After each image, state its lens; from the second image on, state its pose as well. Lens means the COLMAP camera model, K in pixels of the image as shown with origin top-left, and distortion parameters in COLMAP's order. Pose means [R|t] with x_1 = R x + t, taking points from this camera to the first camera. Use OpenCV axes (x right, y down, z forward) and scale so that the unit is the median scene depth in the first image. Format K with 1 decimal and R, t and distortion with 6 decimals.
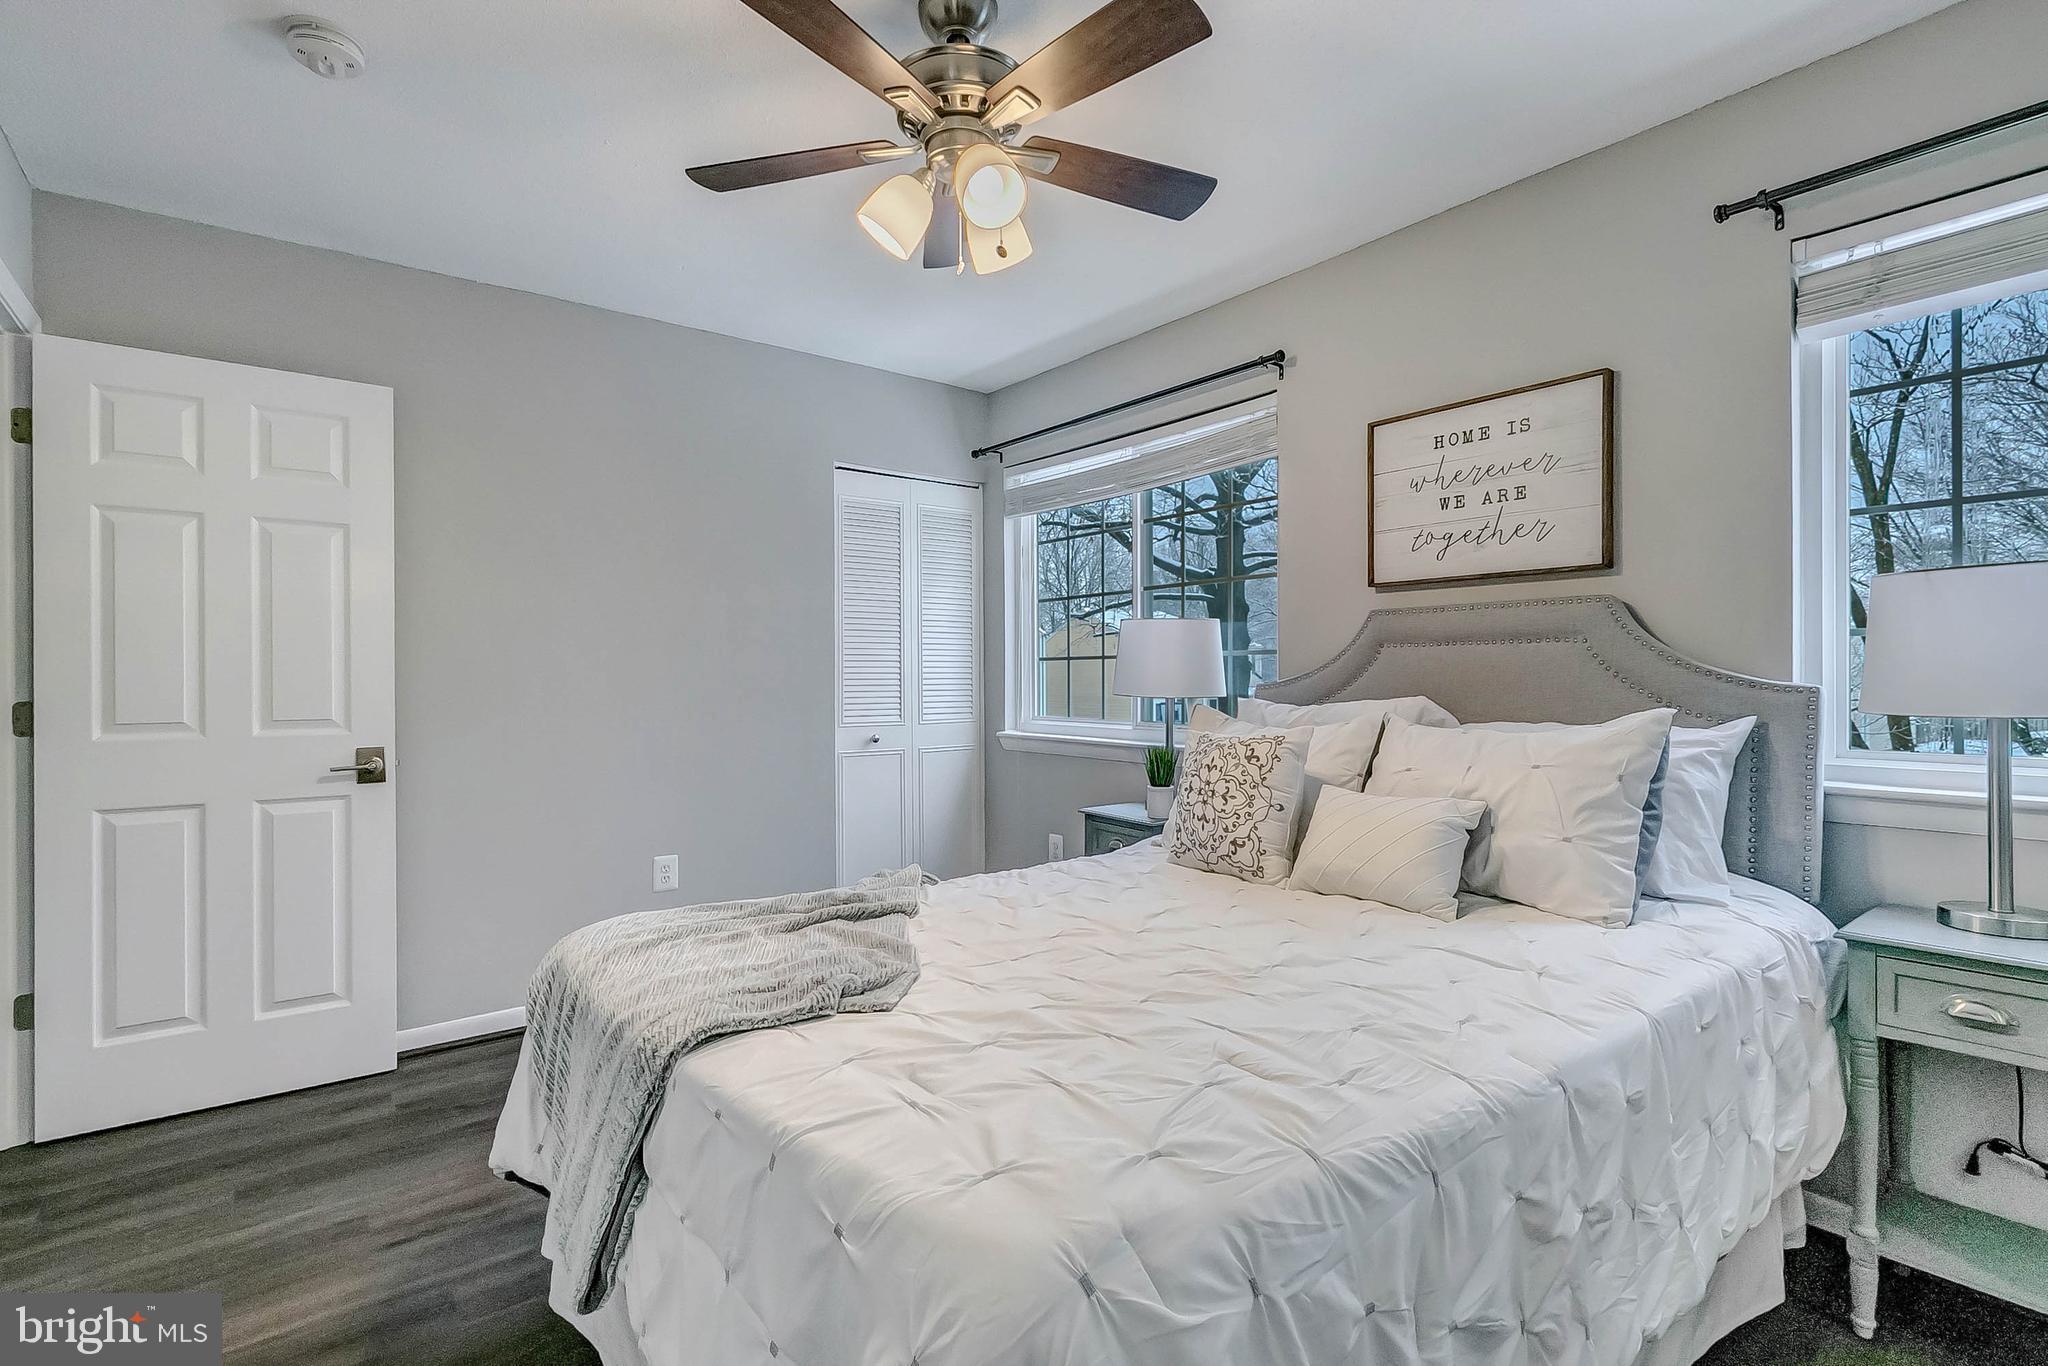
lens RADIAL K [[960.3, 0, 1005.8], [0, 960.3, 674.6], [0, 0, 1]] dist [0.000307, 0.000182]
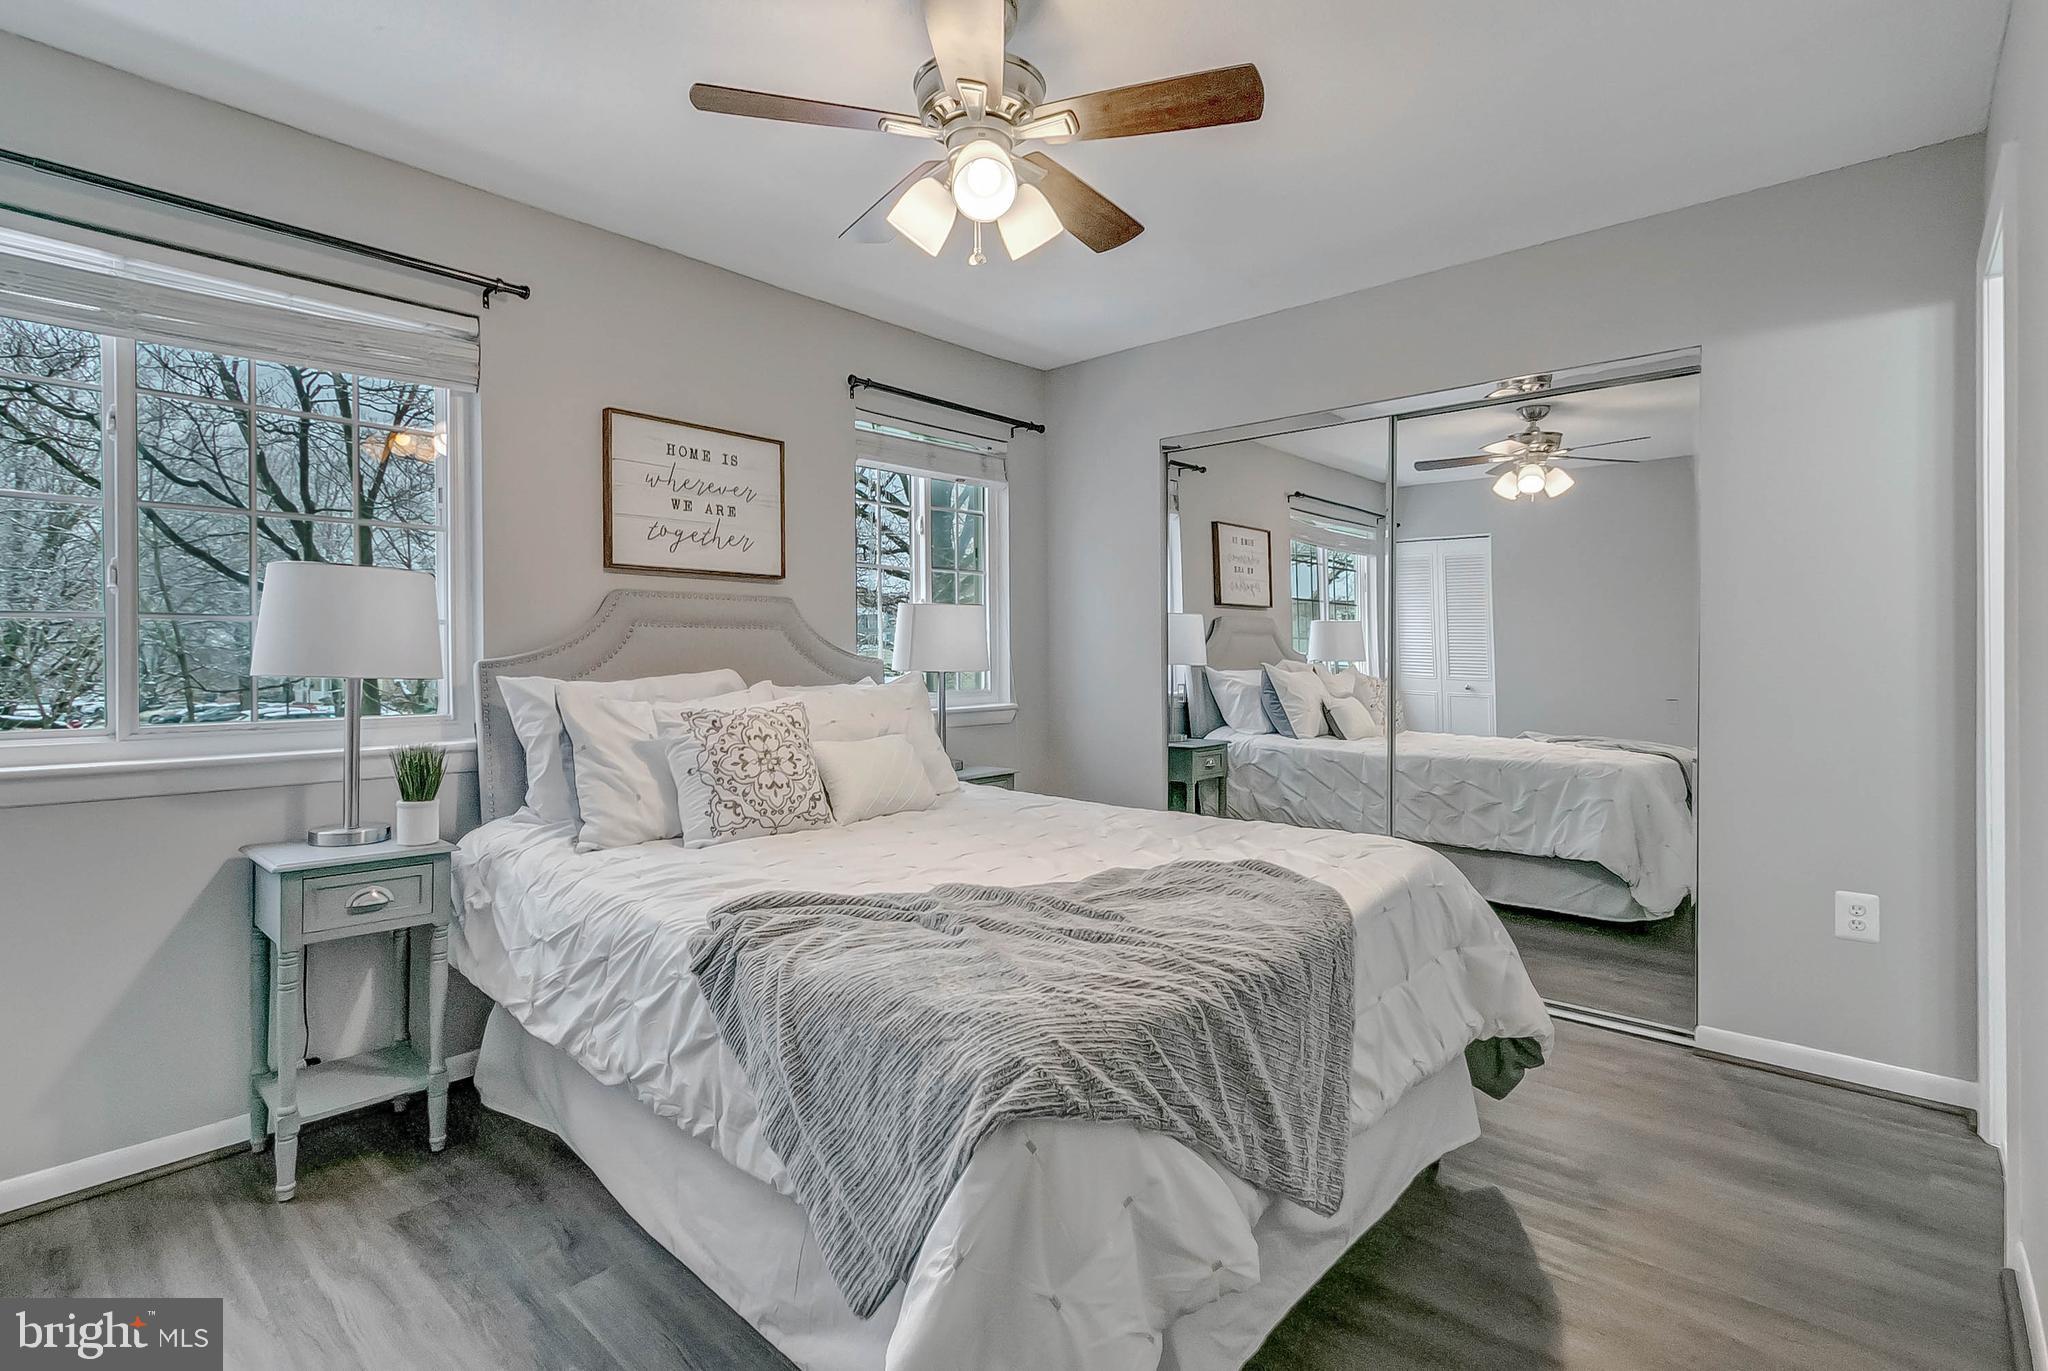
lens RADIAL K [[960.3, 0, 1008.0], [0, 960.3, 668.3], [0, 0, 1]] dist [-0.000903, -0.000207]
pose [[-0.190395, -0.011781, 0.981637, -0.806001], [0.004470, 0.999907, 0.012867, 0.007953], [-0.981697, 0.006838, -0.190325, 0.872597]]
